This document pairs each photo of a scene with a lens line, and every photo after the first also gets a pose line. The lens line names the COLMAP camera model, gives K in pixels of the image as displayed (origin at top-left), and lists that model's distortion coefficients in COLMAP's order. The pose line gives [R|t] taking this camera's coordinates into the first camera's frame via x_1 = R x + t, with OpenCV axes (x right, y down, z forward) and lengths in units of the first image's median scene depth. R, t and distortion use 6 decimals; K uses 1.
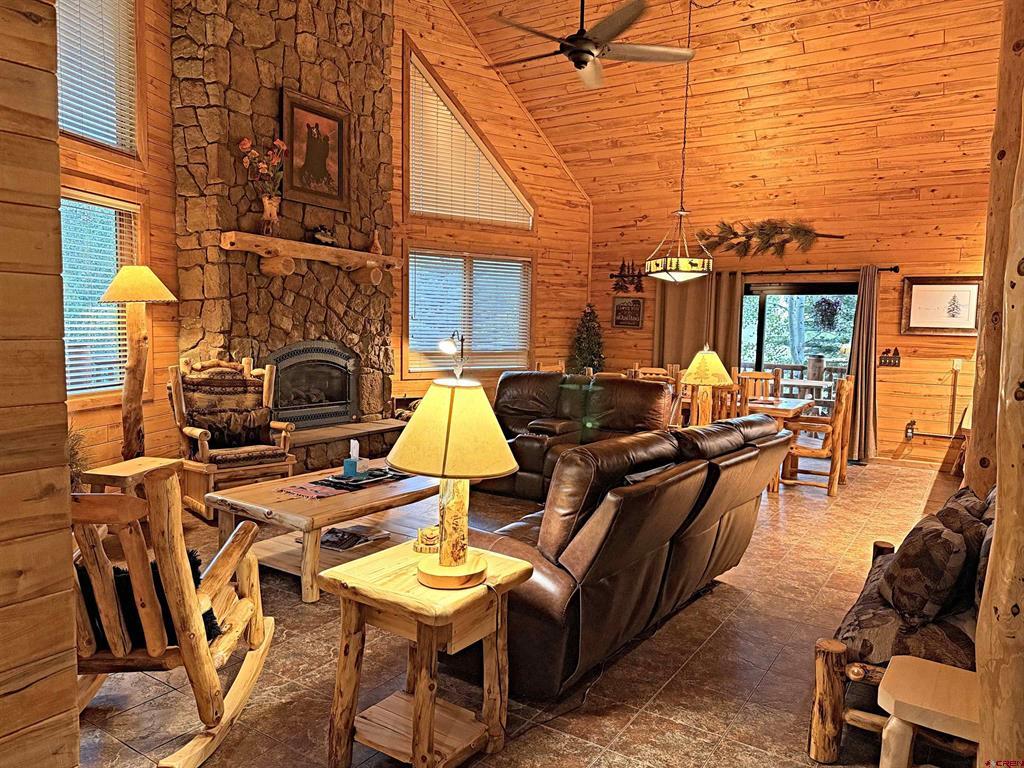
lens RADIAL K [[722.9, 0, 515.2], [0, 722.9, 389.2], [0, 0, 1]] dist [0.148110, -0.275128]
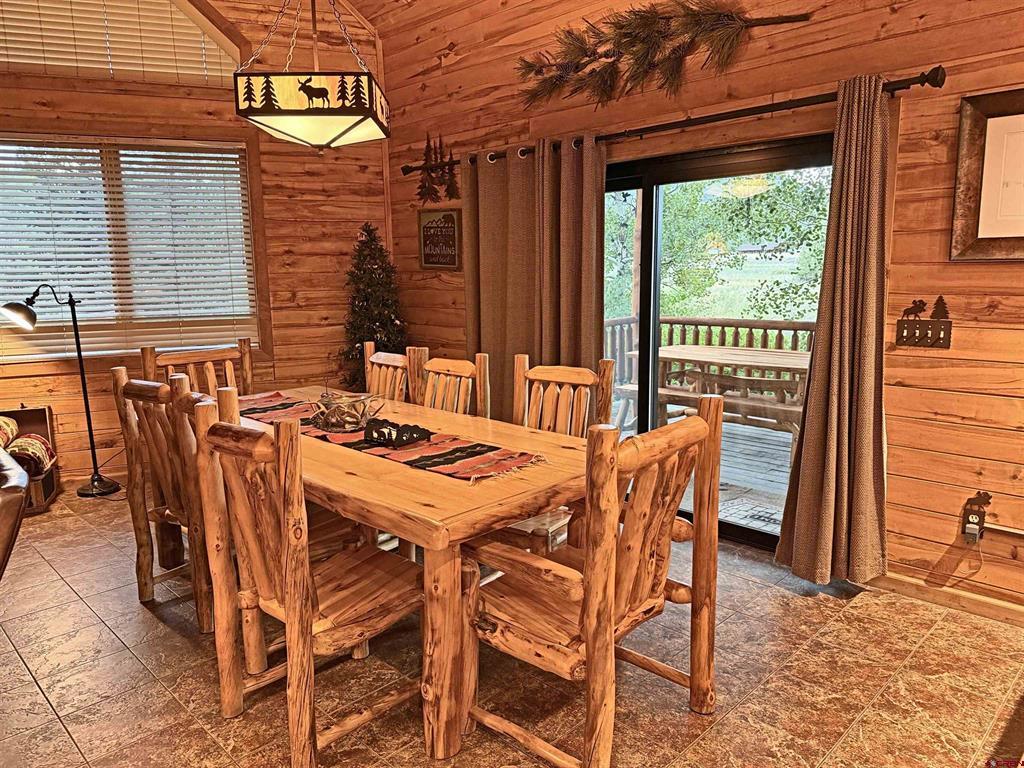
lens RADIAL K [[710.0, 0, 507.8], [0, 710.0, 383.1], [0, 0, 1]] dist [0.094822, -0.124504]
pose [[0.977679, -0.004016, -0.210064, 0.386357], [0.018921, 0.997437, 0.068997, -0.043089], [0.209248, -0.071431, 0.975250, 0.605300]]
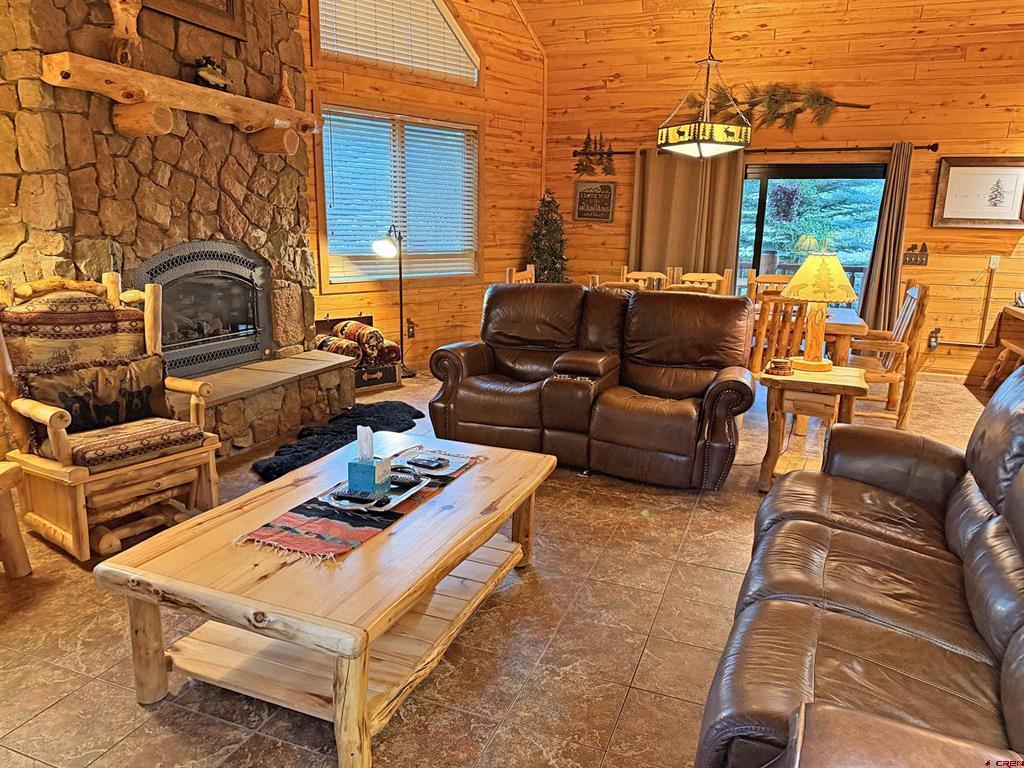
lens RADIAL K [[726.2, 0, 512.8], [0, 726.2, 385.4], [0, 0, 1]] dist [0.050432, -0.069111]
pose [[0.978243, -0.049405, 0.201495, -0.129893], [0.021467, 0.990123, 0.138547, -0.021250], [-0.206350, -0.131207, 0.969641, 0.259917]]
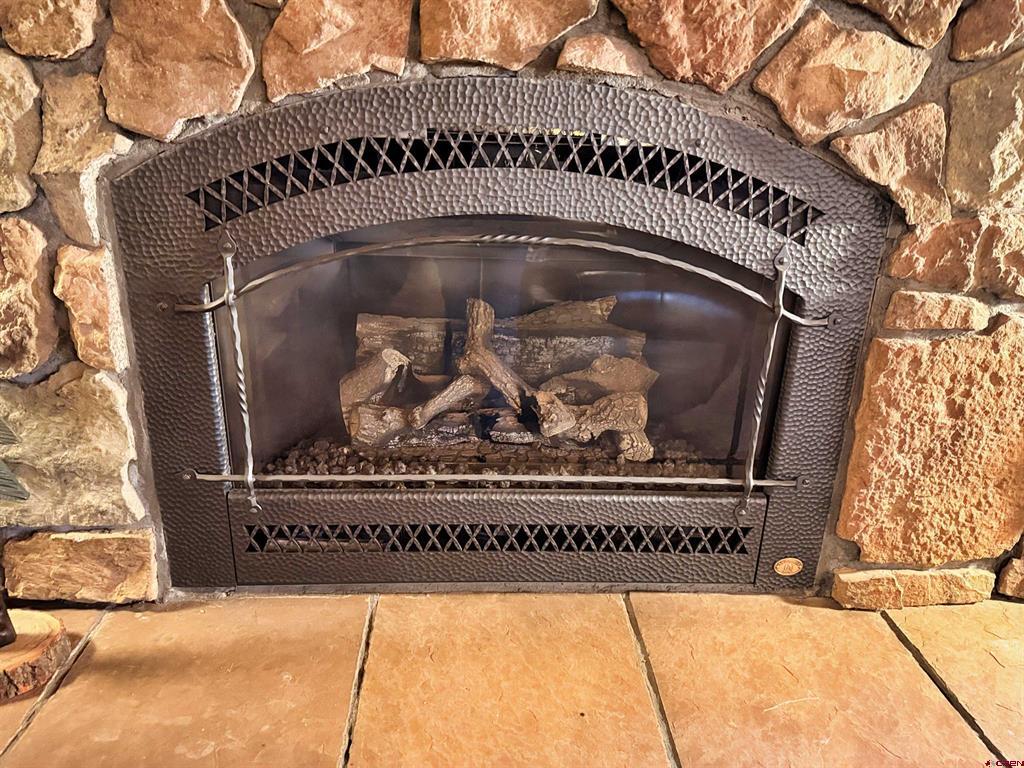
lens RADIAL K [[710.0, 0, 507.8], [0, 710.0, 383.1], [0, 0, 1]] dist [0.094822, -0.124504]
pose [[0.596645, 0.267930, -0.756458, -0.138872], [-0.092231, 0.959268, 0.267017, -0.042580], [0.797187, -0.089546, 0.597054, 0.827896]]
